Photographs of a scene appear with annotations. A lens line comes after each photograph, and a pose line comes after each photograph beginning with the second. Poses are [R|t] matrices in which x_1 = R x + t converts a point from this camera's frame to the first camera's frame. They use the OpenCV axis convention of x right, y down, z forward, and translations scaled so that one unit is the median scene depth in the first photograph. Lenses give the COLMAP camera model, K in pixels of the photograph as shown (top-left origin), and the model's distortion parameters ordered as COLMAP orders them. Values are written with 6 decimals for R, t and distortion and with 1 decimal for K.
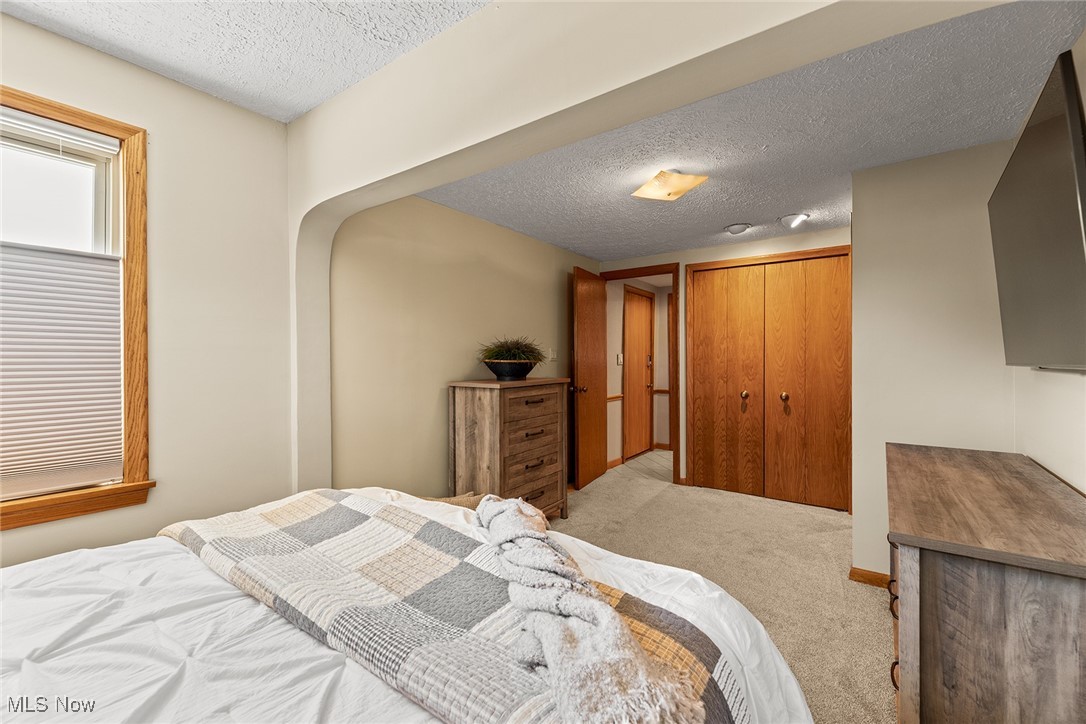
lens RADIAL K [[454.7, 0, 543.0], [0, 454.7, 362.0], [0, 0, 1]] dist [0.001760, 0.000198]
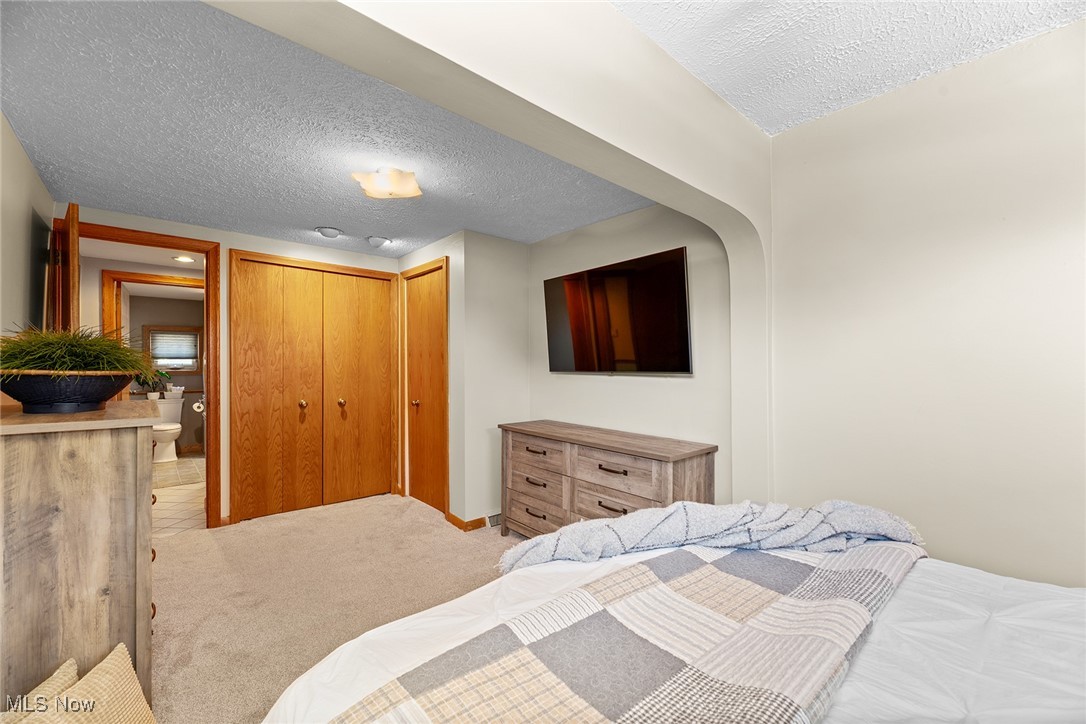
lens RADIAL K [[440.8, 0, 543.0], [0, 440.8, 362.0], [0, 0, 1]] dist [-0.002454, -0.000383]
pose [[0.217269, 0.008319, 0.976076, -0.361650], [0.001165, 0.999961, -0.008782, -0.007514], [-0.976111, 0.003045, 0.217251, 0.327768]]
